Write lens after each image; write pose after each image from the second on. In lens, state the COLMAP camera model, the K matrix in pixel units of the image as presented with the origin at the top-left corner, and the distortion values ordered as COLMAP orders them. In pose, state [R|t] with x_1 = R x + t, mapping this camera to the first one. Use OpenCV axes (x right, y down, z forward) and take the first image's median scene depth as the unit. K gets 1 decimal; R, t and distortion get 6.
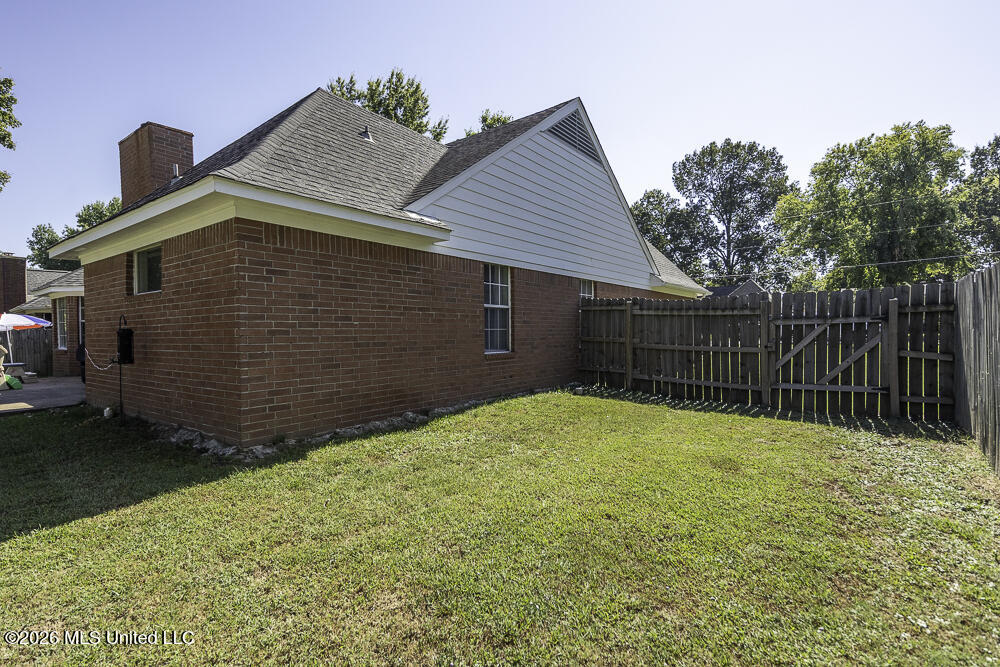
lens RADIAL K [[476.8, 0, 502.2], [0, 476.8, 337.3], [0, 0, 1]] dist [0.042226, -0.015604]
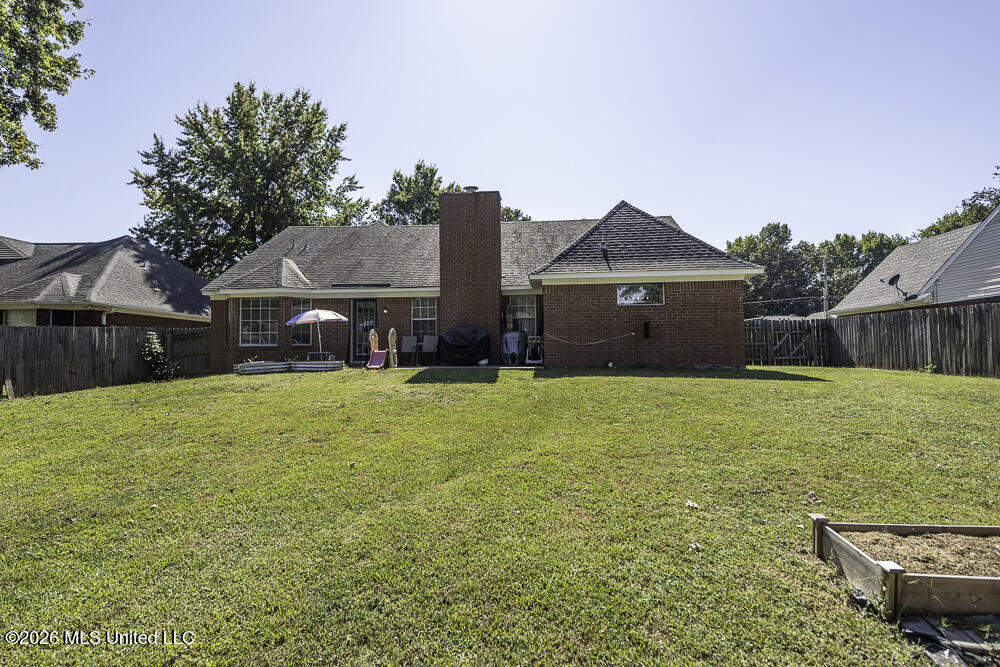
lens RADIAL K [[476.8, 0, 499.3], [0, 476.8, 349.0], [0, 0, 1]] dist [0.042226, -0.015604]
pose [[0.842563, 0.014181, 0.538411, -0.375380], [0.005470, 0.999376, -0.034882, 0.026014], [-0.538570, 0.032336, 0.841960, -0.060387]]
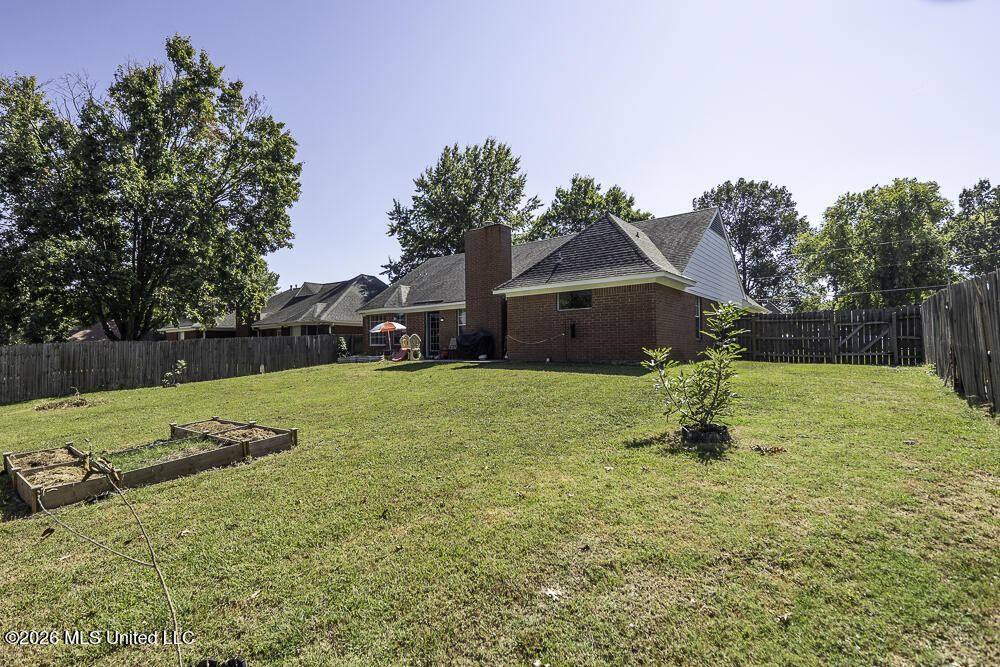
lens RADIAL K [[476.8, 0, 492.3], [0, 476.8, 343.8], [0, 0, 1]] dist [0.042226, -0.015604]
pose [[0.999889, 0.003444, -0.014481, -0.178914], [-0.003902, 0.999489, -0.031732, 0.025101], [0.014364, 0.031785, 0.999392, -0.222796]]
